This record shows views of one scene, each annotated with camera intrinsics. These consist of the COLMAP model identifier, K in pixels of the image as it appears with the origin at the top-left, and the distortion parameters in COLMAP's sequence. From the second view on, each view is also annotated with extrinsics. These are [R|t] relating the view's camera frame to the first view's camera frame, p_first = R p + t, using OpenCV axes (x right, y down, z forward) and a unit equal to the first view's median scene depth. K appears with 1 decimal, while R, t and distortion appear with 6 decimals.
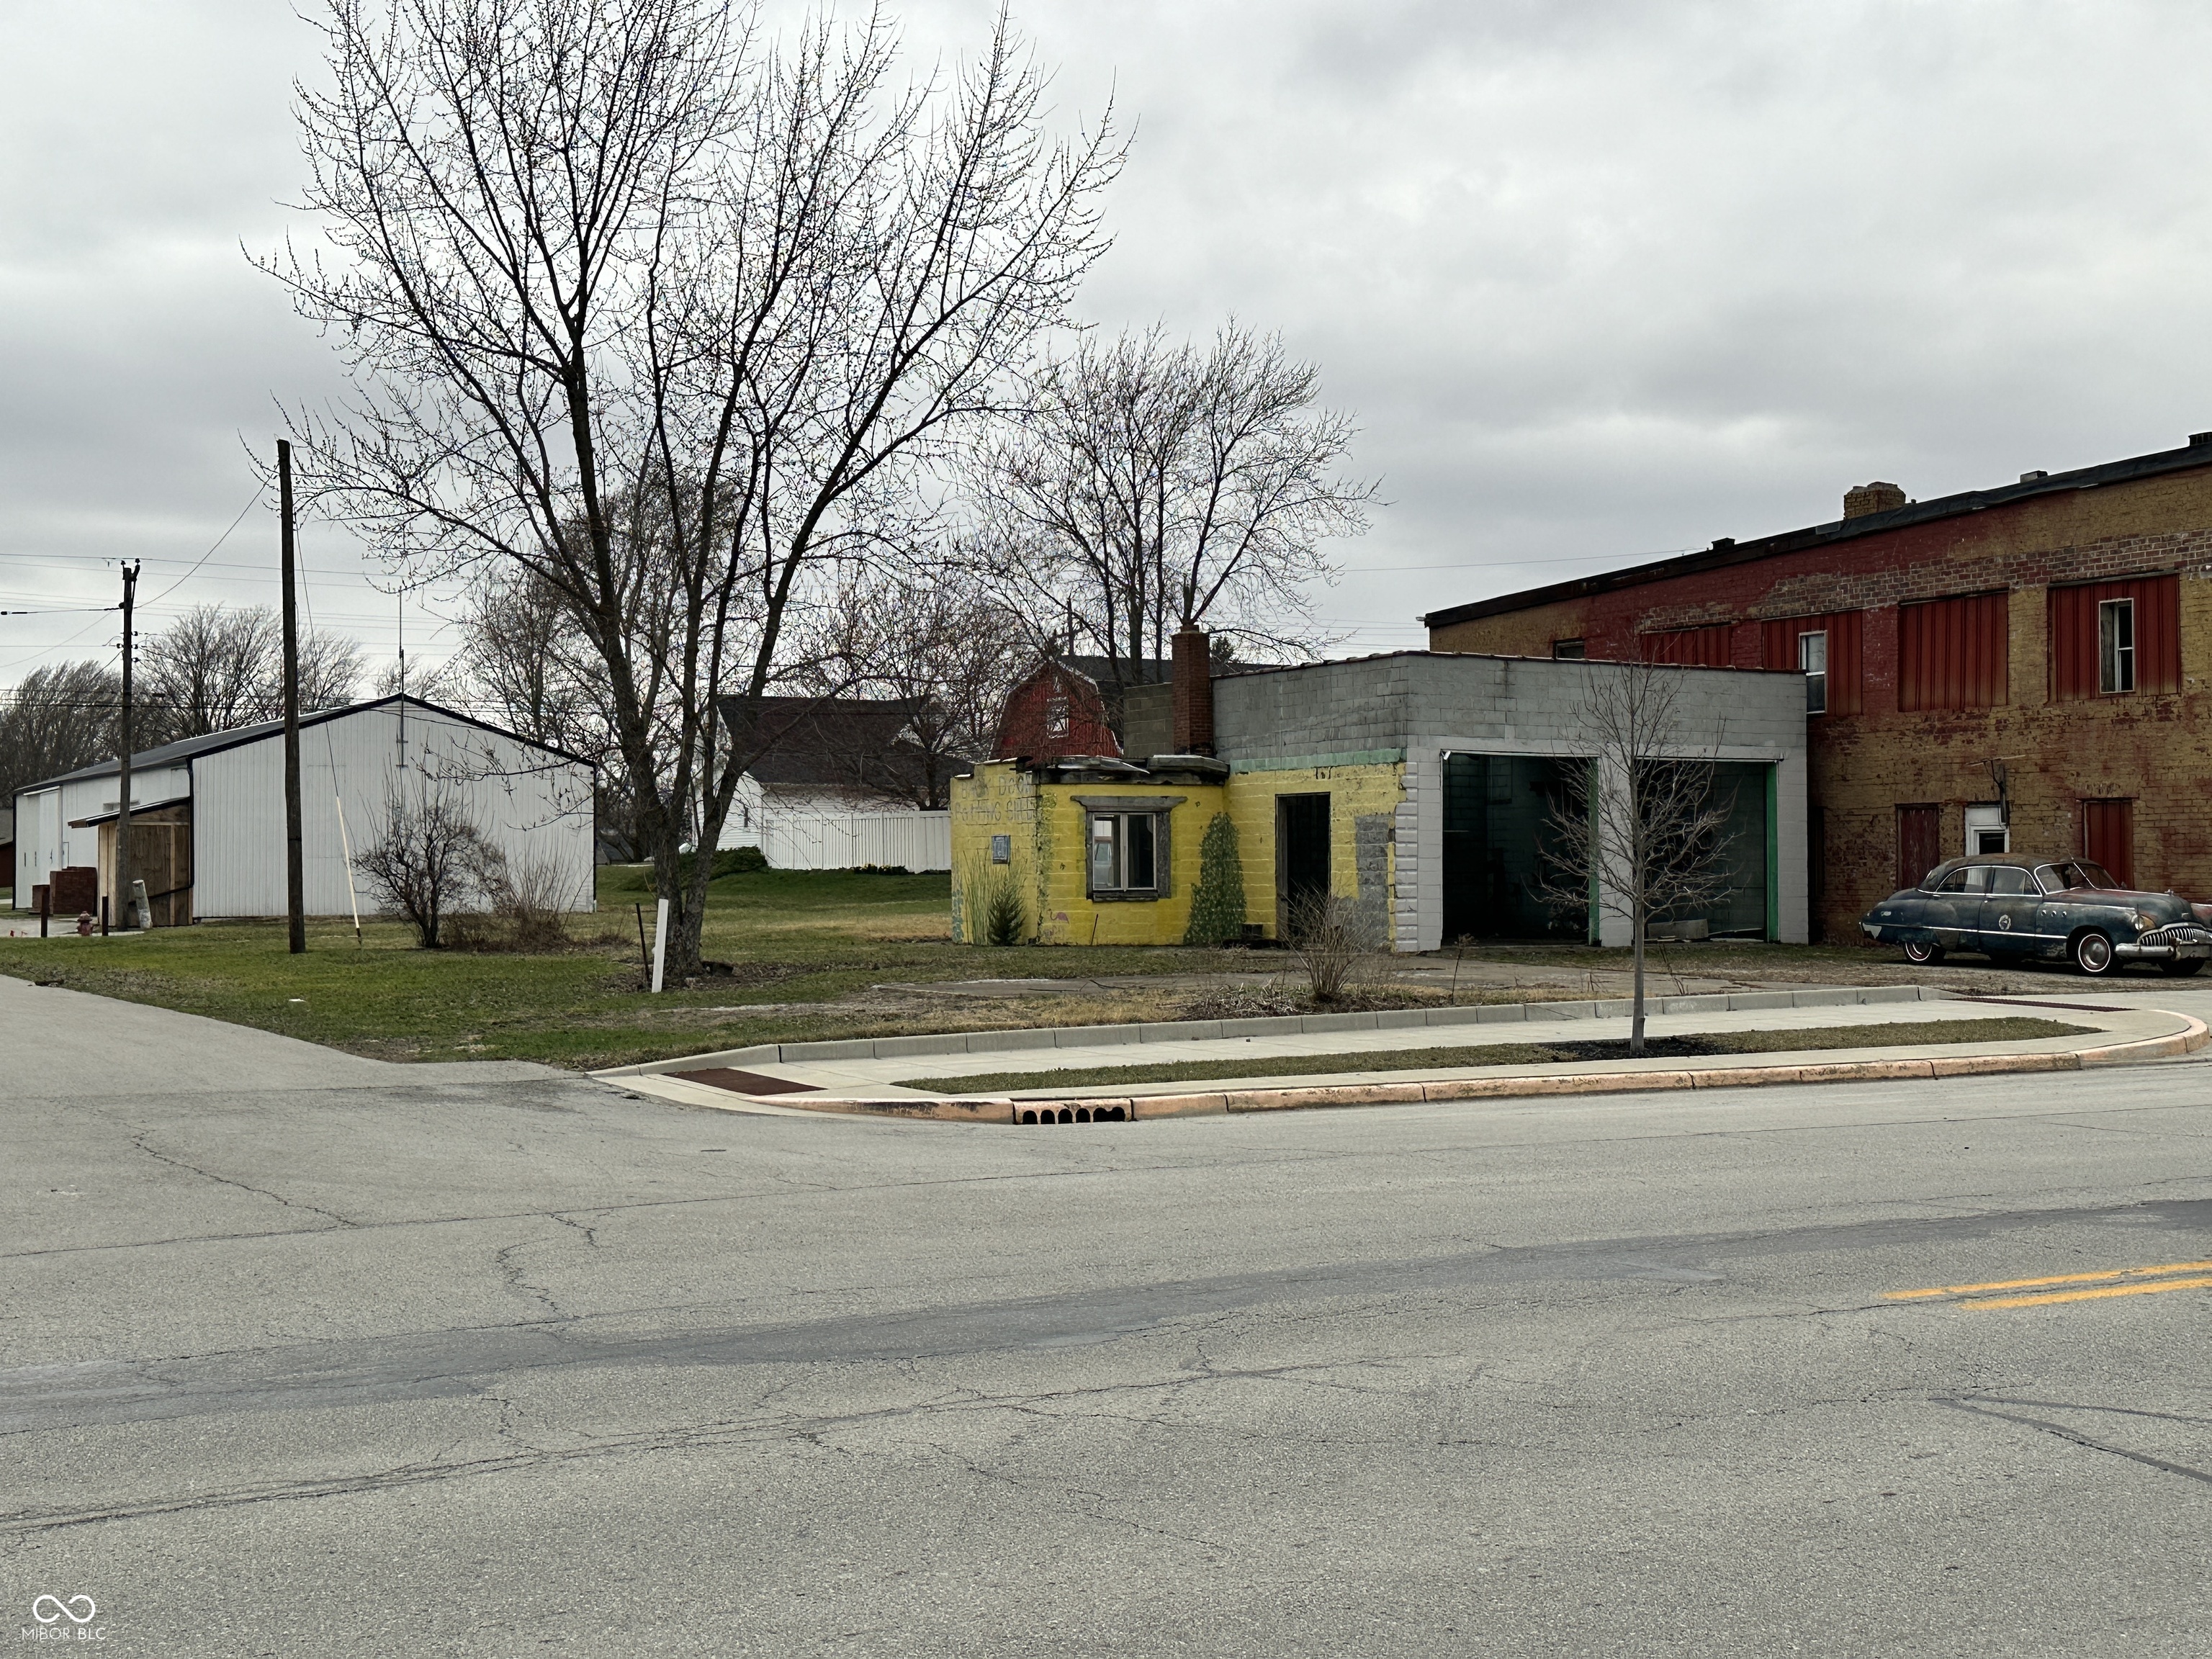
lens RADIAL K [[2735.3, 0, 1068.5], [0, 2735.3, 783.1], [0, 0, 1]] dist [0.110280, 0.000000]
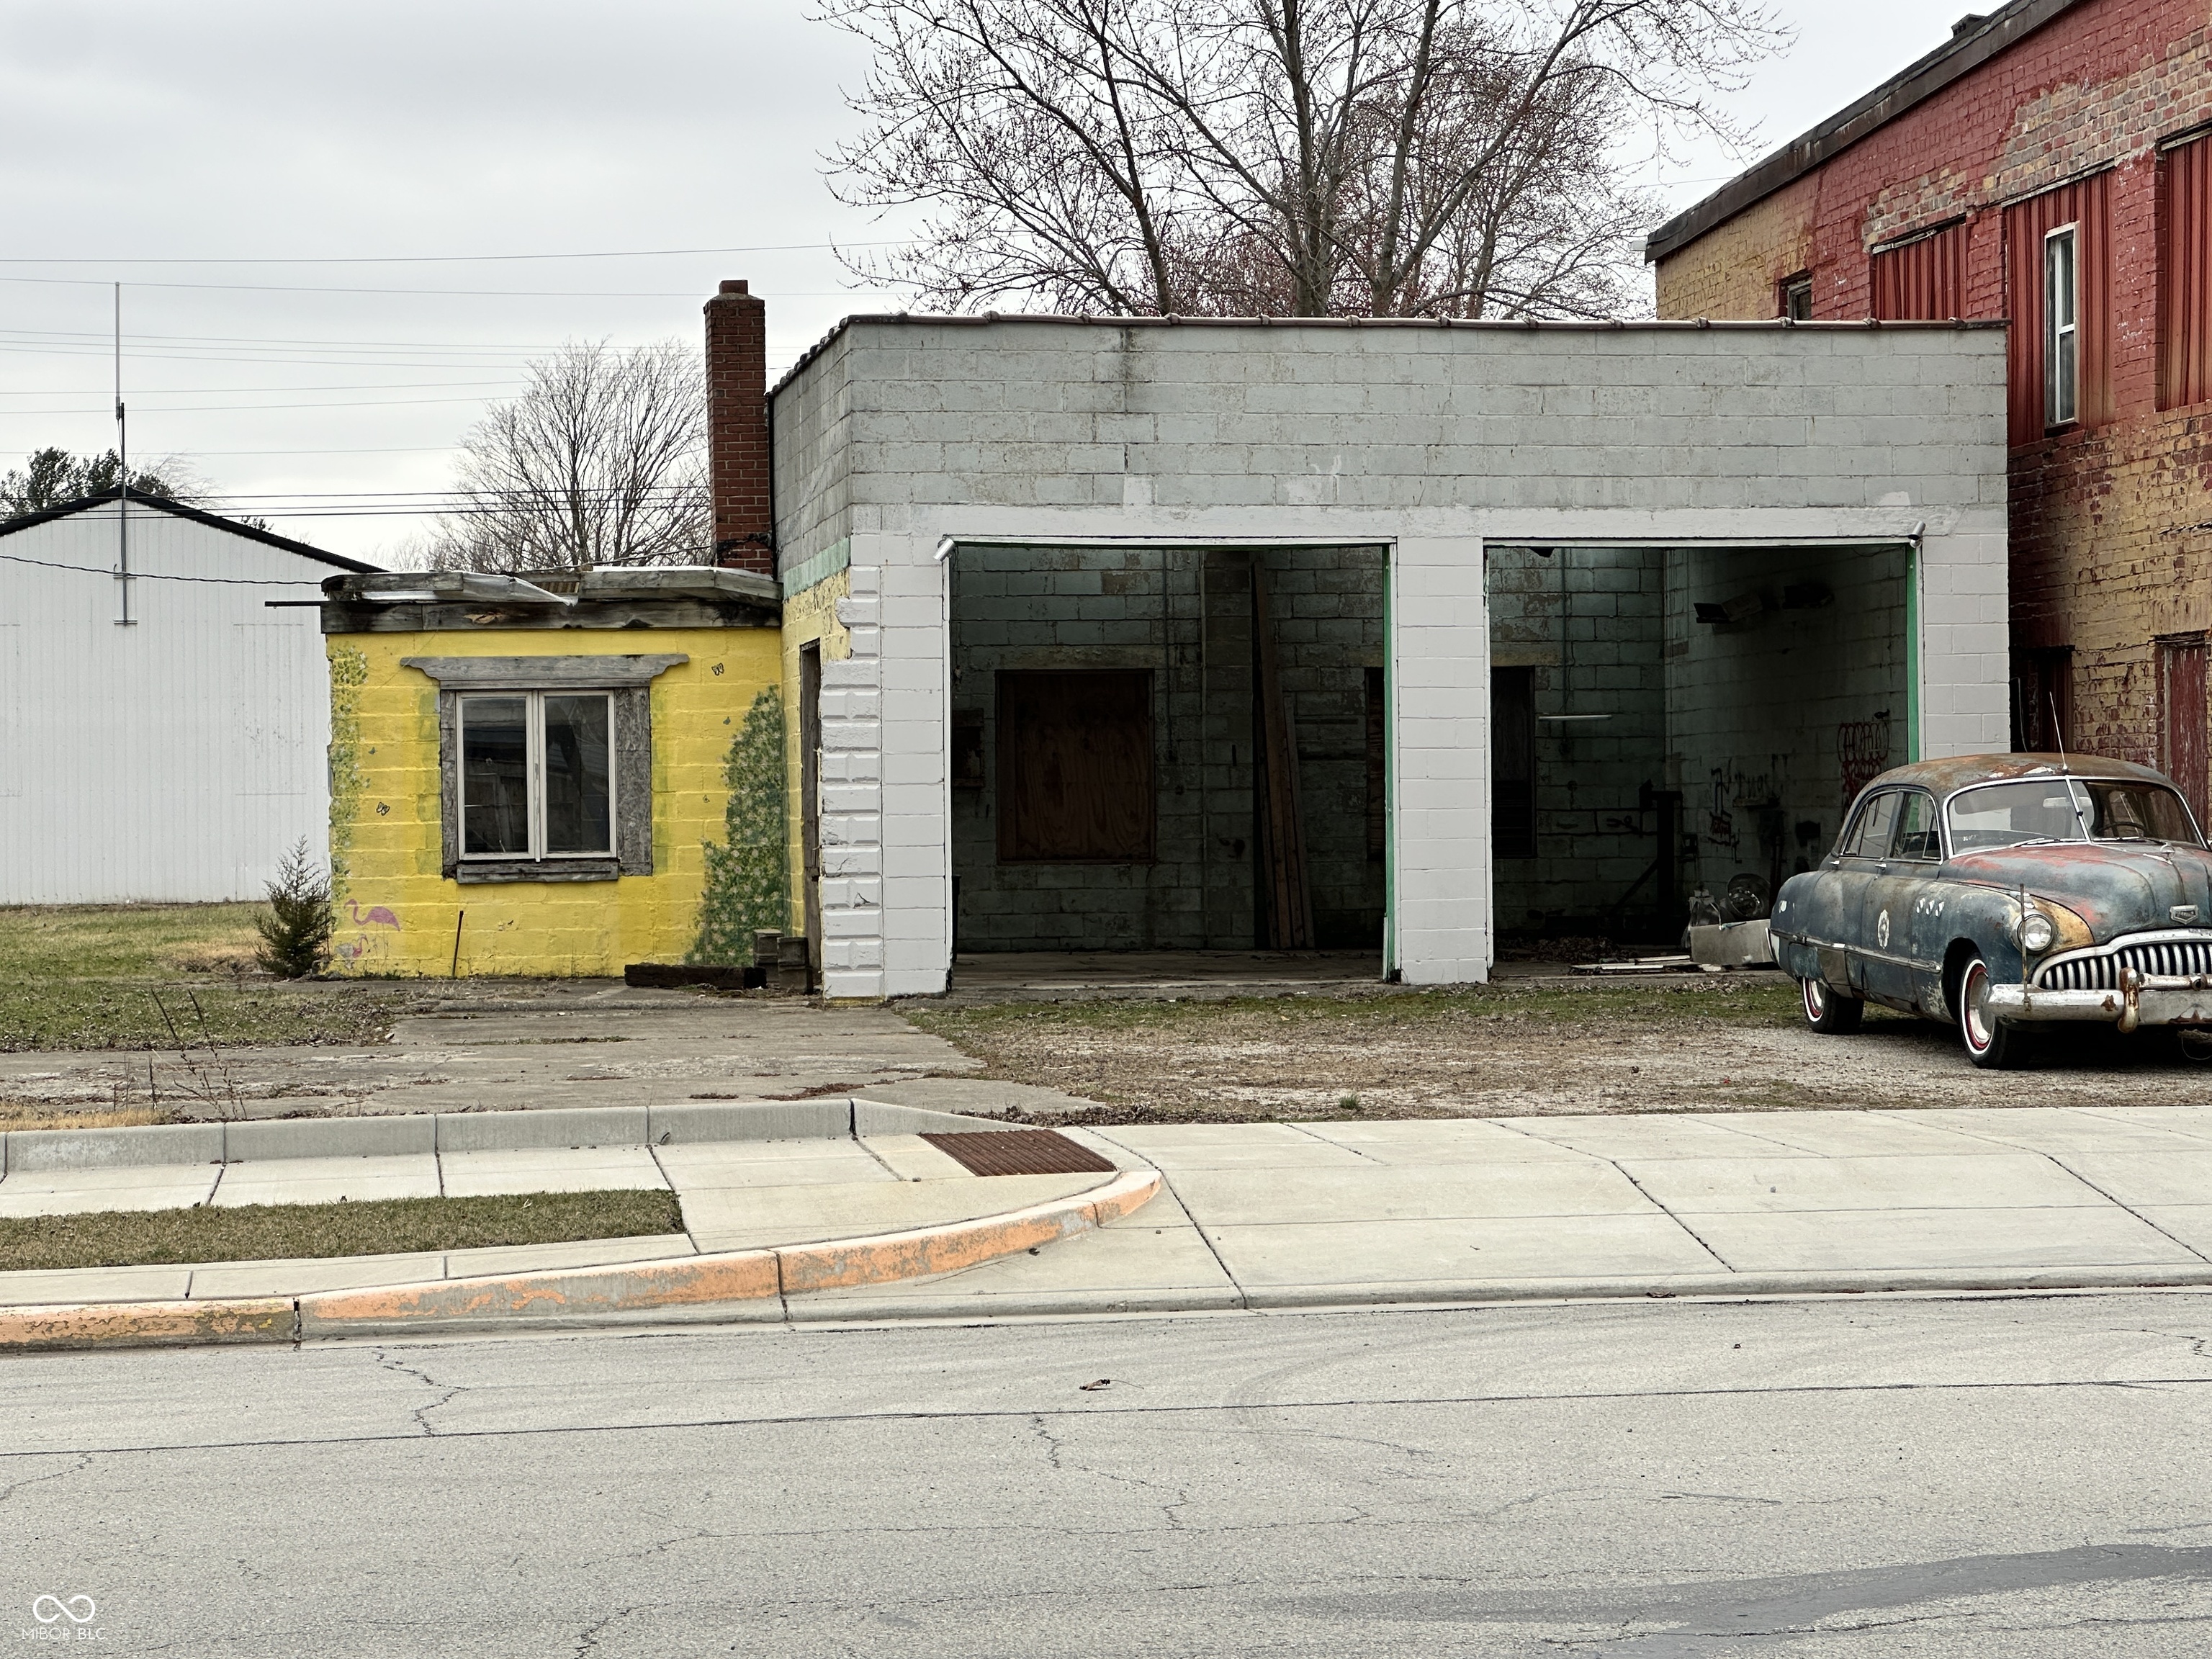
lens RADIAL K [[5028.9, 0, 1054.3], [0, 5028.9, 825.0], [0, 0, 1]] dist [0.105708, 0.000000]
pose [[0.935955, -0.008921, -0.352006, 0.406950], [0.021693, 0.999241, 0.032354, 0.007668], [0.351450, -0.037918, 0.935439, 0.233393]]
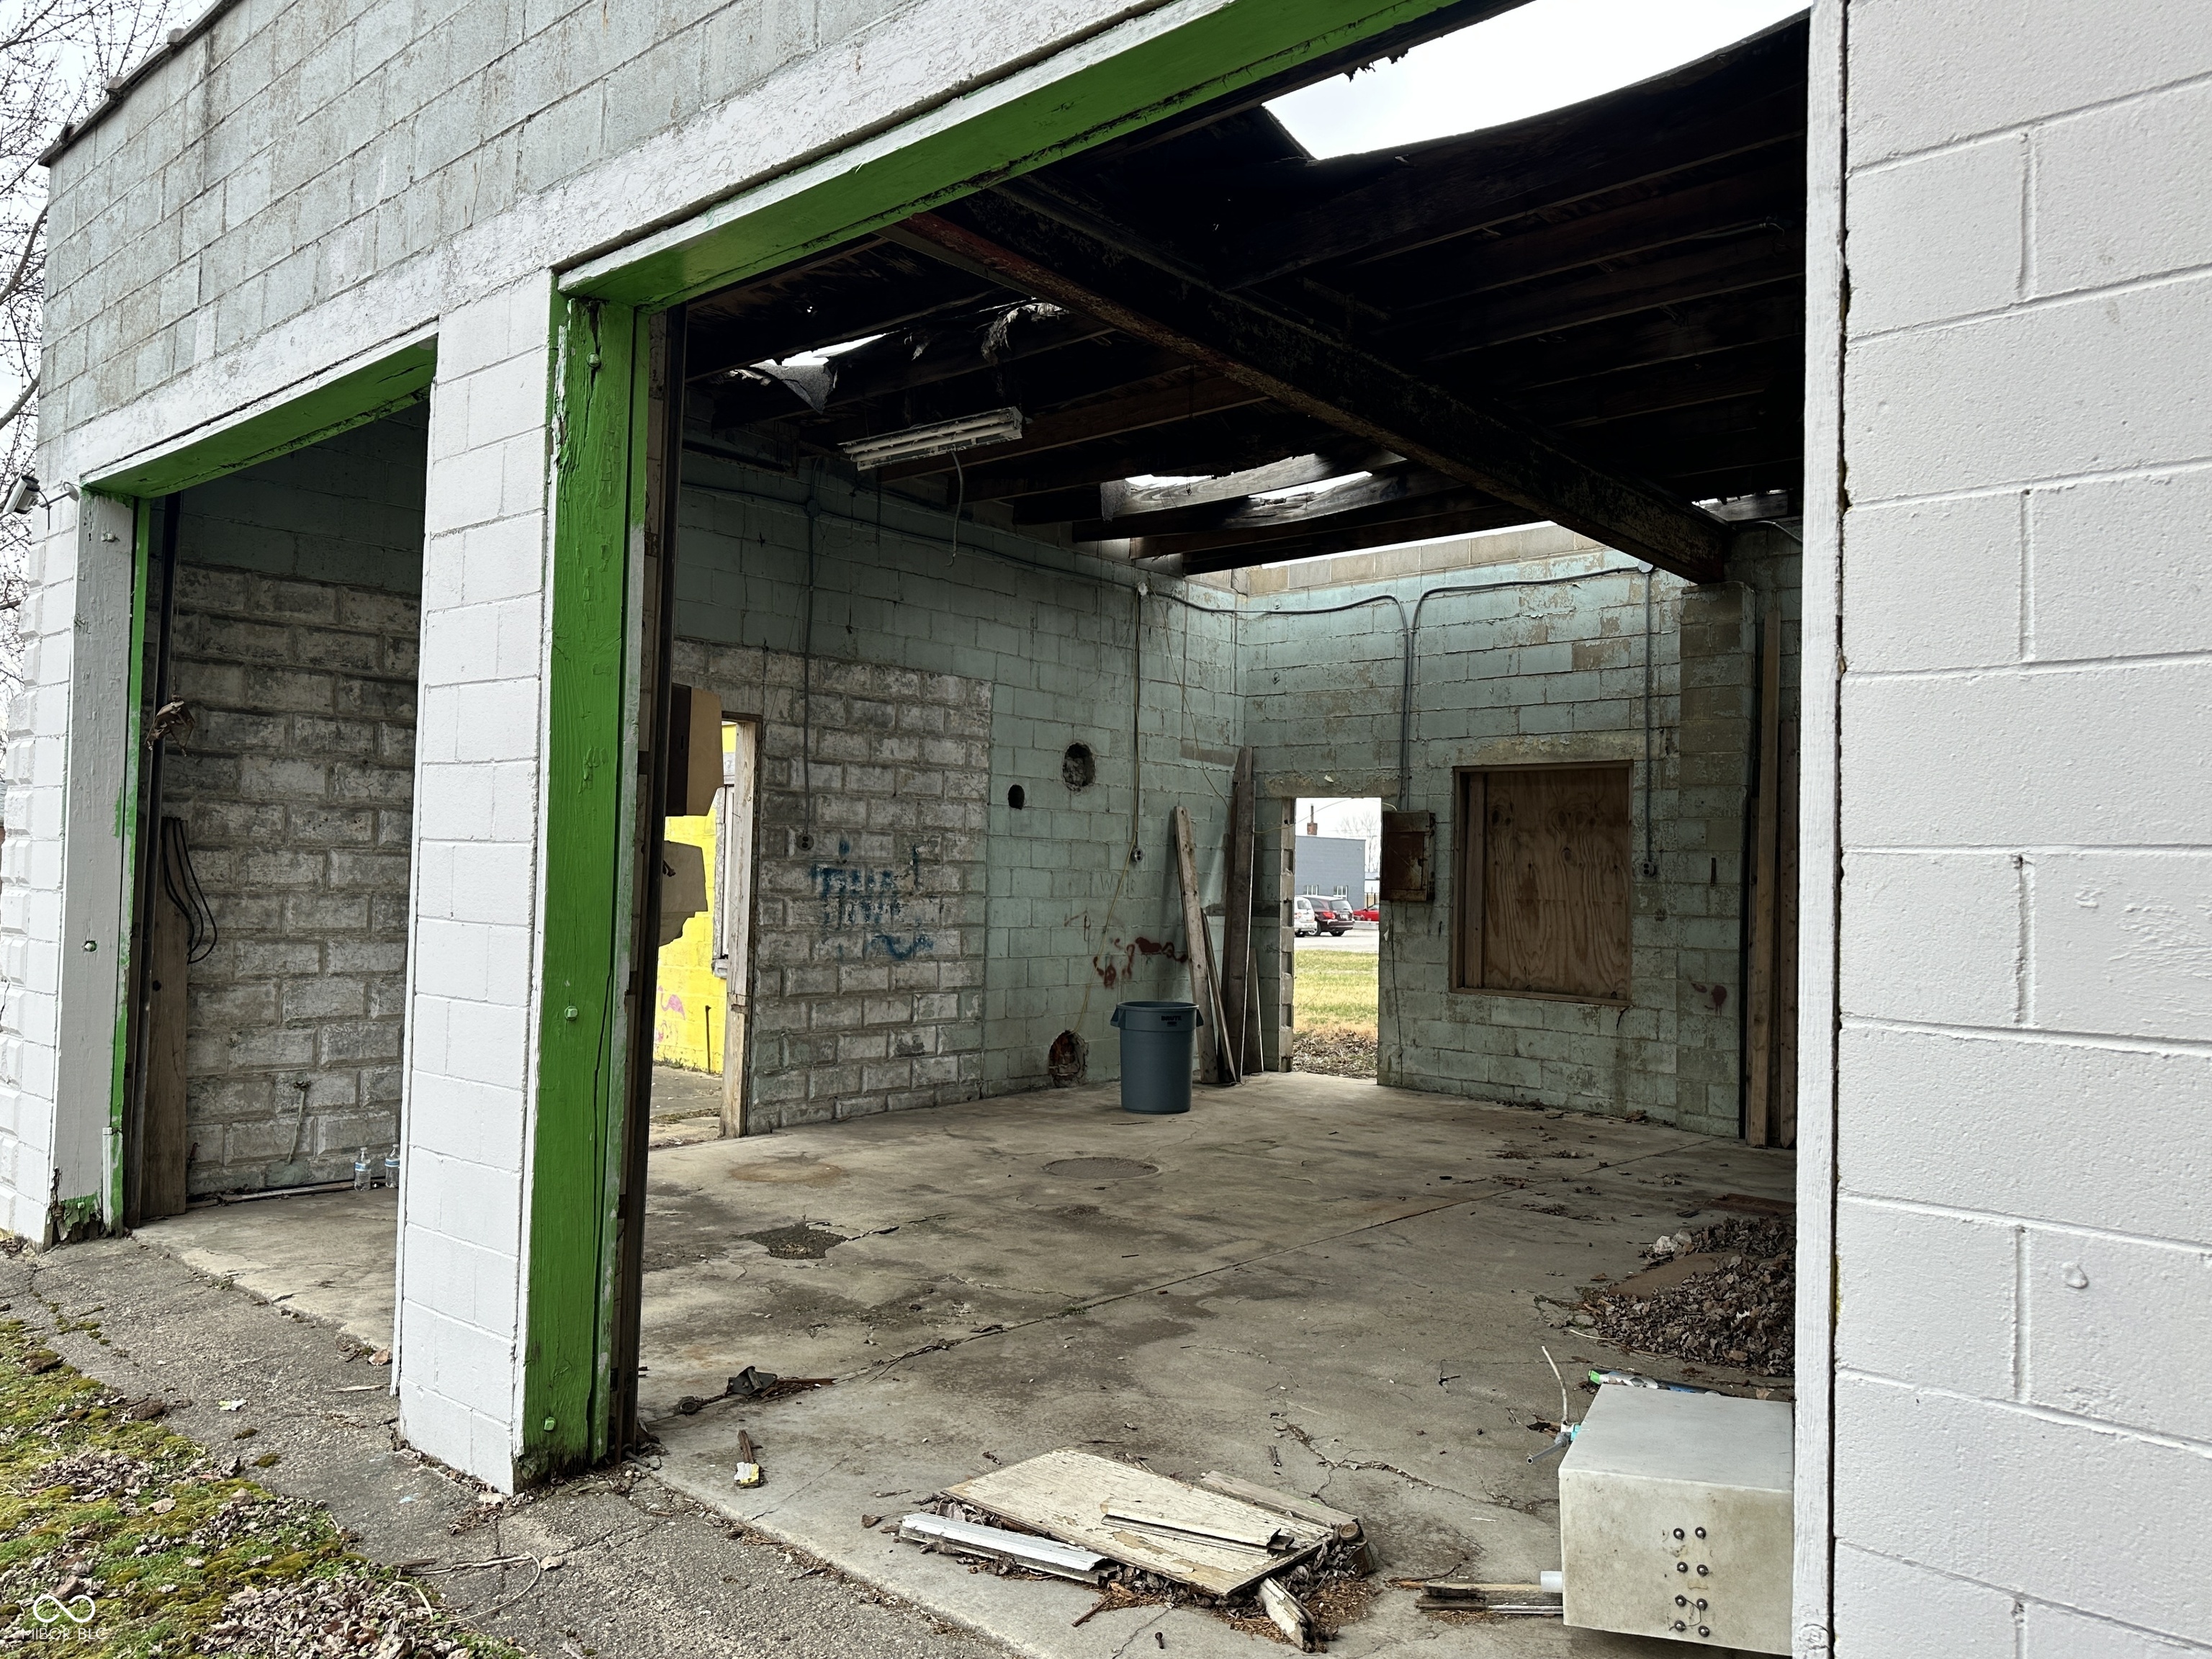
lens RADIAL K [[1627.6, 0, 1096.5], [0, 1627.6, 826.0], [0, 0, 1]] dist [0.087383, -0.105416]
pose [[0.332075, -0.020381, -0.943033, 0.295178], [0.006647, 0.999792, -0.019267, 0.023304], [0.943230, 0.000130, 0.332141, 0.971034]]
